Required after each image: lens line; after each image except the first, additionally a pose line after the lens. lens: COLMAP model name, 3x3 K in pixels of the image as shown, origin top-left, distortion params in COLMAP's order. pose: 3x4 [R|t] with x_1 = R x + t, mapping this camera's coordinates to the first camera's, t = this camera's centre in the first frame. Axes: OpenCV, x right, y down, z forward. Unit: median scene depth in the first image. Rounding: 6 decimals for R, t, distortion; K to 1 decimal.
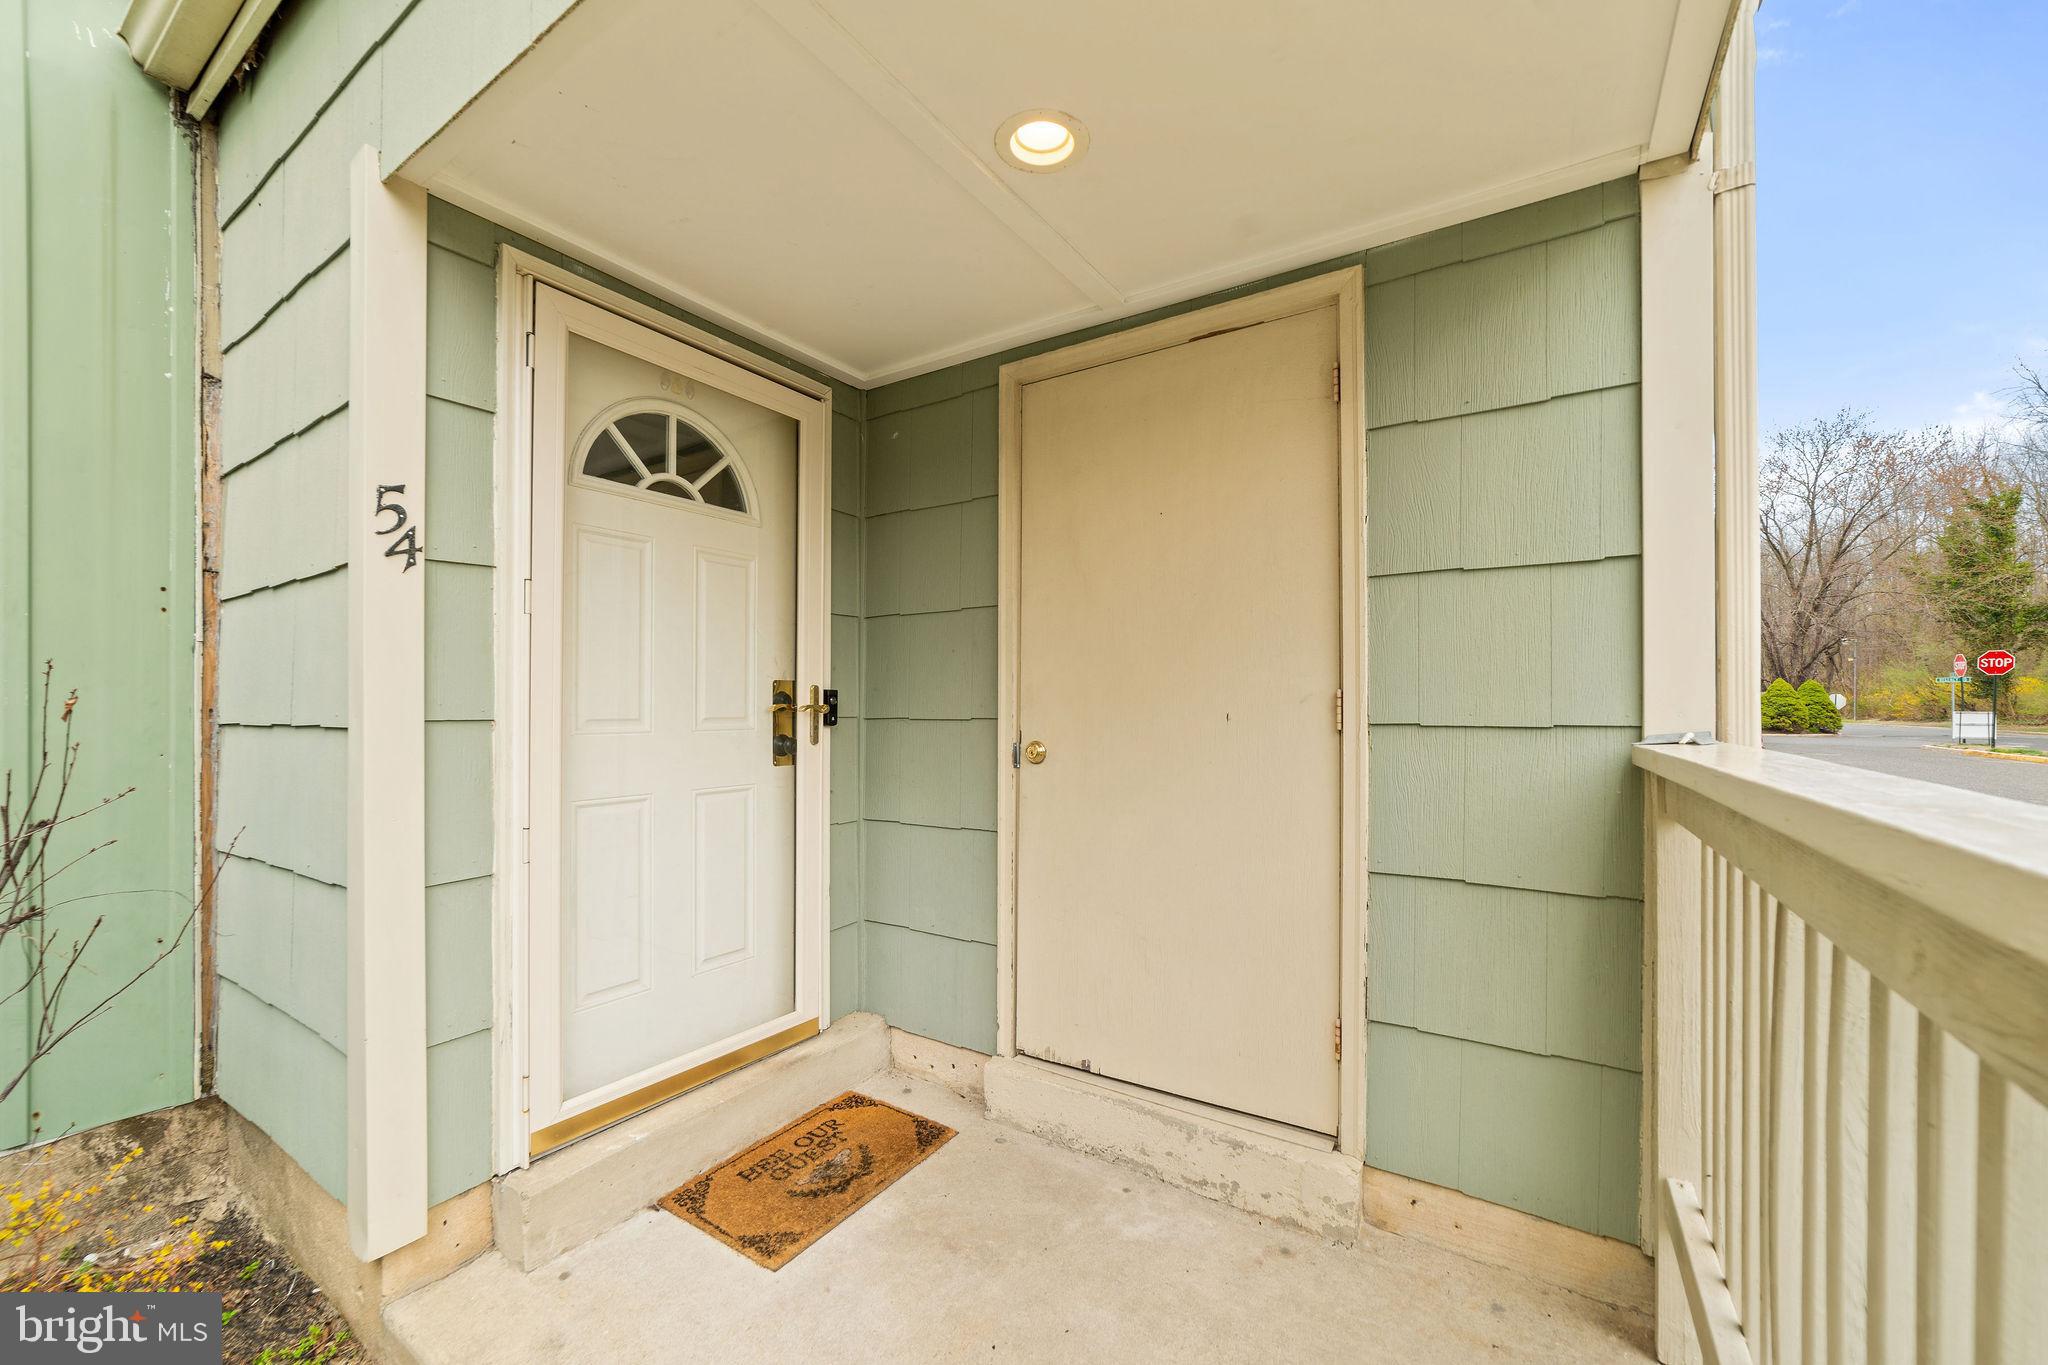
lens RADIAL K [[802.2, 0, 1006.1], [0, 802.2, 697.8], [0, 0, 1]] dist [-0.022968, 0.007568]
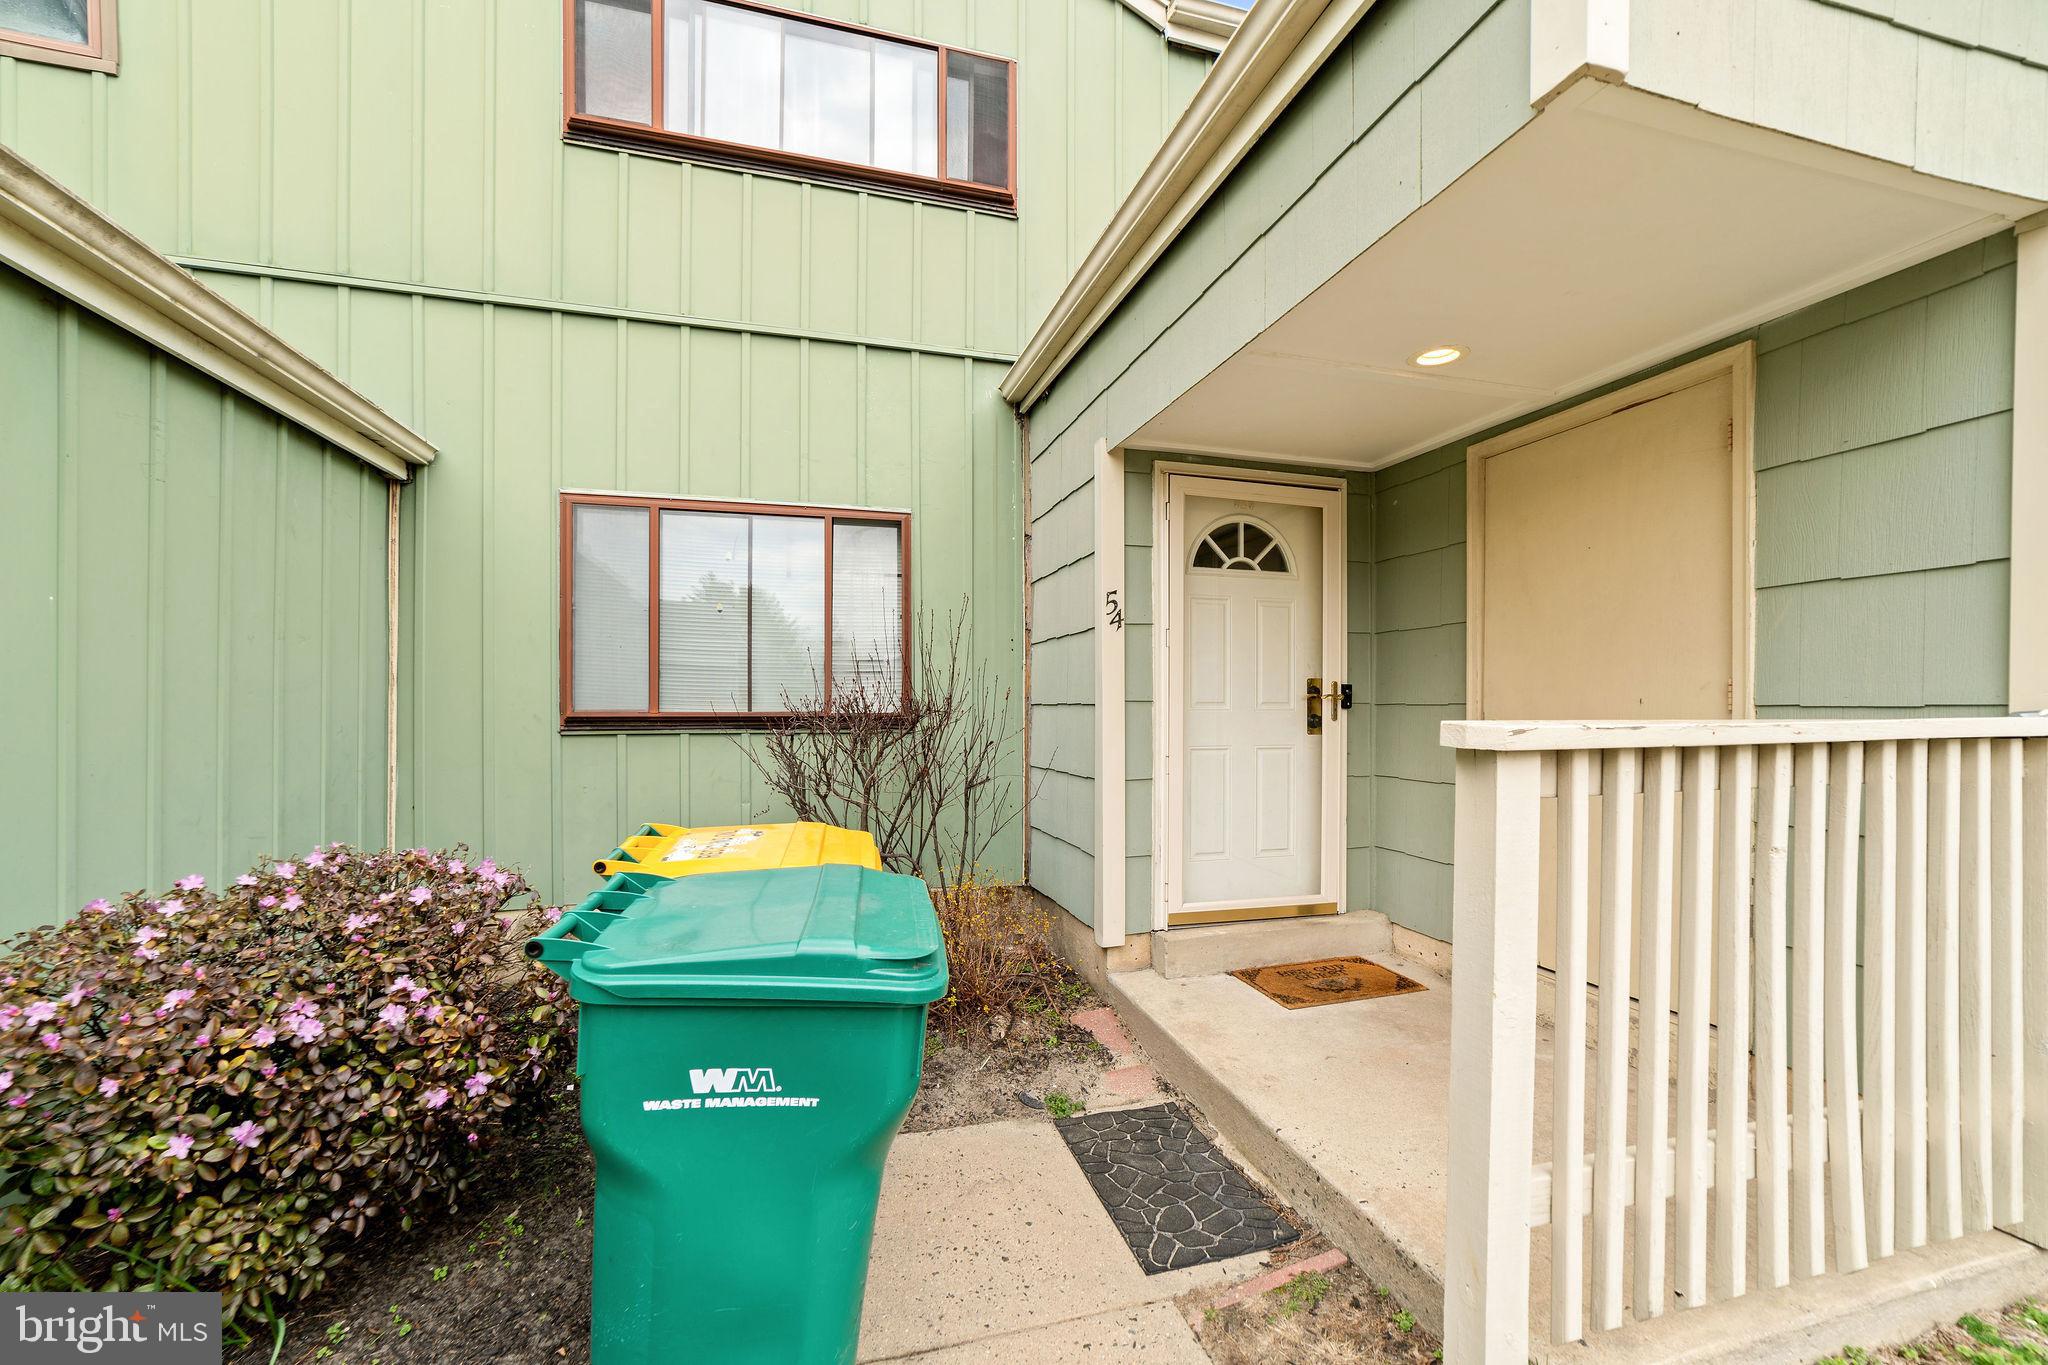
lens RADIAL K [[802.2, 0, 1006.1], [0, 802.2, 697.8], [0, 0, 1]] dist [-0.022968, 0.007568]
pose [[0.751383, -0.001000, -0.659866, 0.327611], [0.002728, 0.999995, 0.001591, 0.013010], [0.659861, -0.002996, 0.751382, -0.608114]]
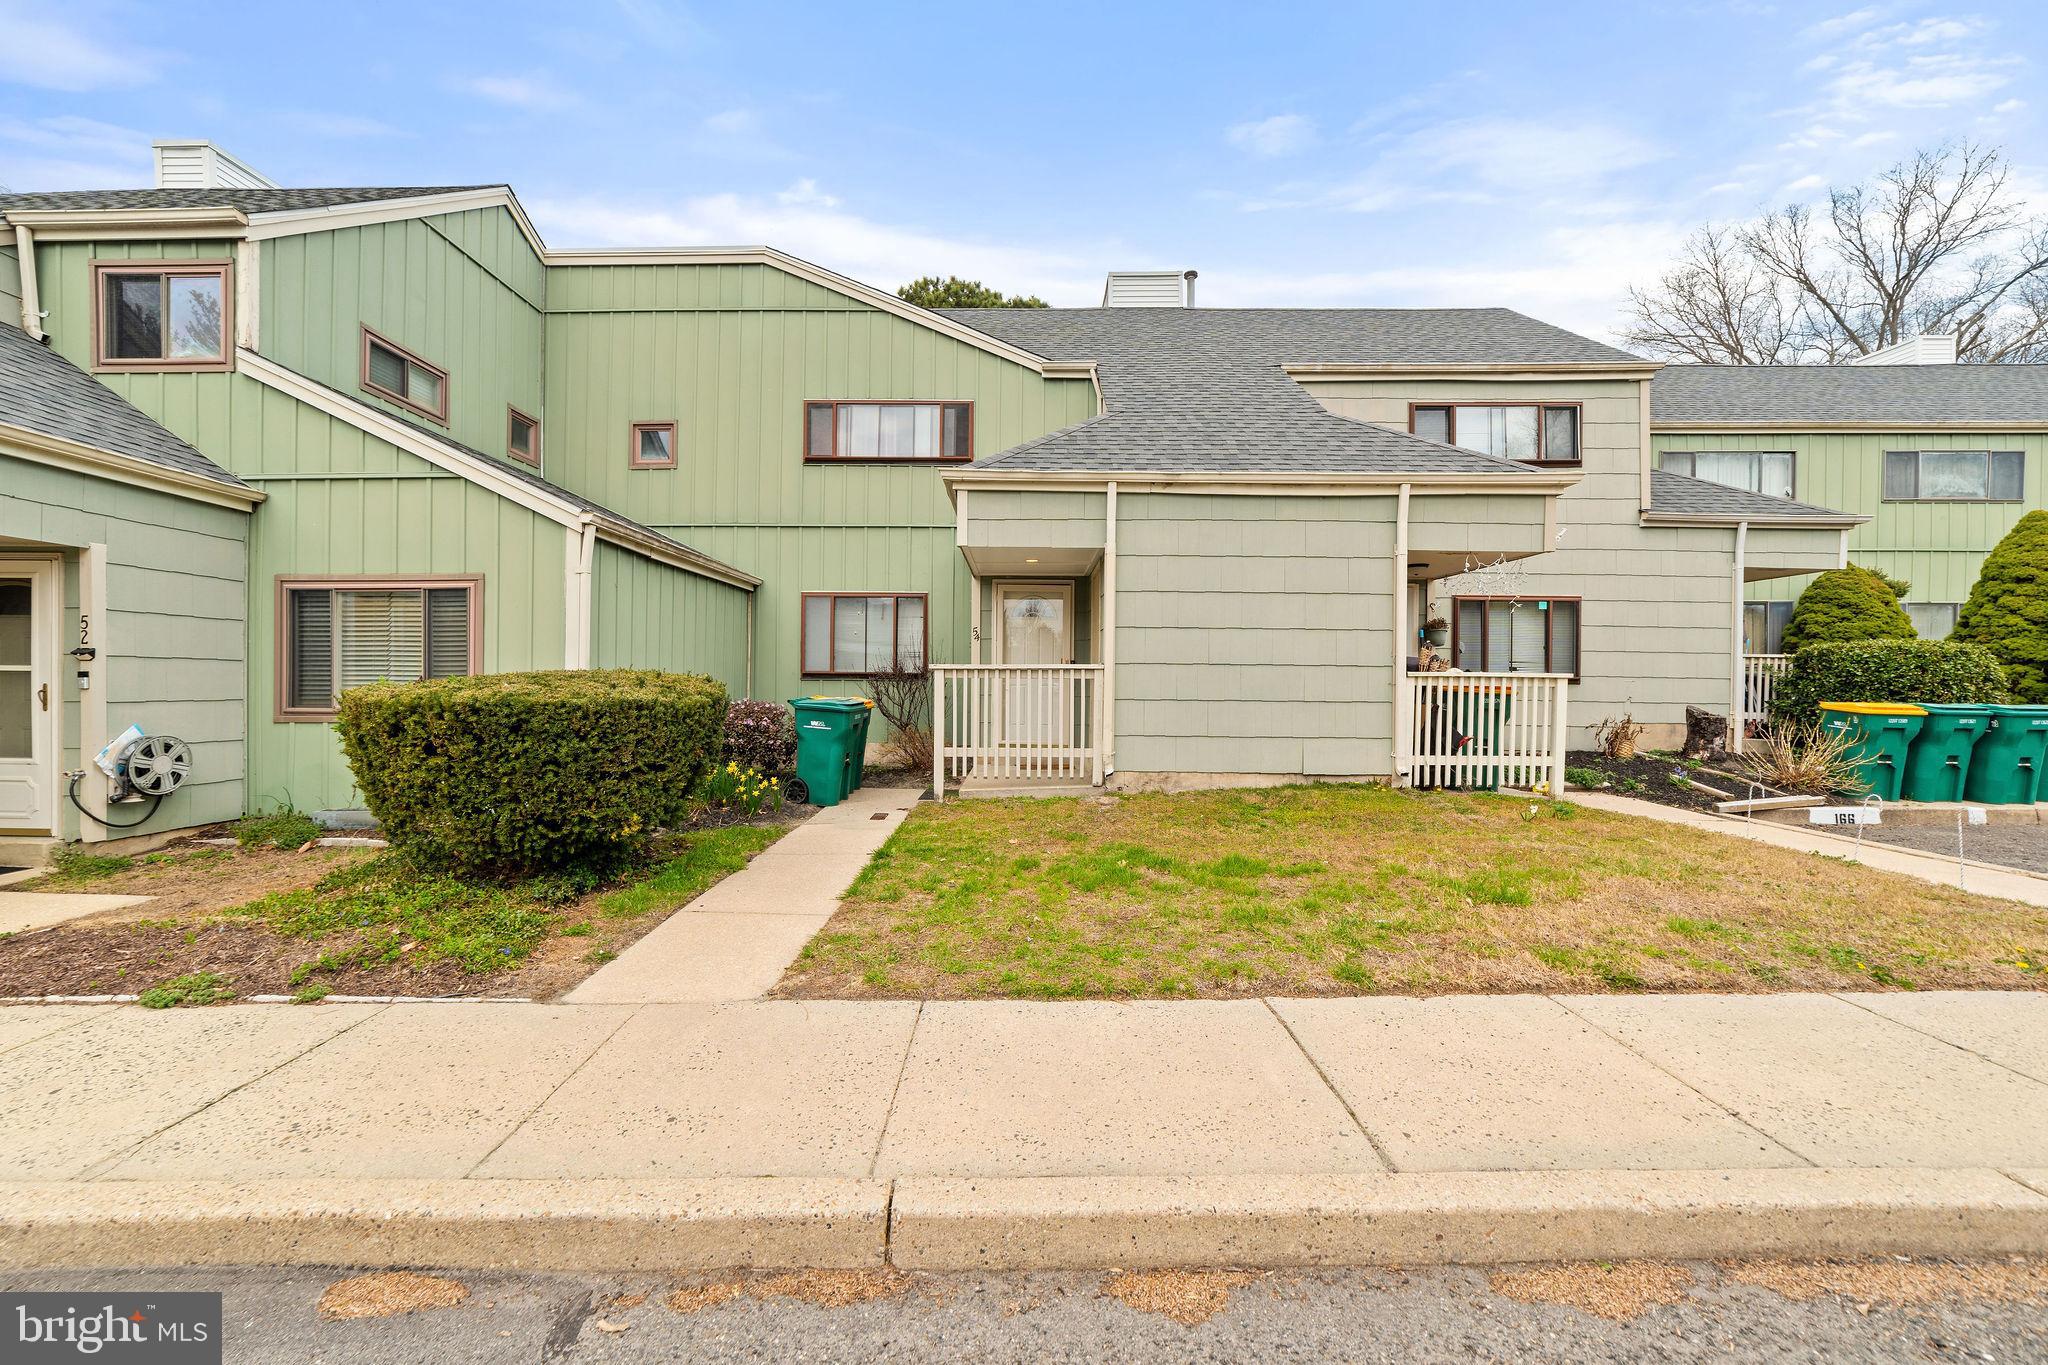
lens RADIAL K [[802.2, 0, 1006.1], [0, 802.2, 697.8], [0, 0, 1]] dist [-0.022968, 0.007568]
pose [[0.525461, 0.020056, -0.850582, 3.335228], [-0.007646, 0.999793, 0.018851, 0.105734], [0.850784, -0.003401, 0.525505, -1.474507]]
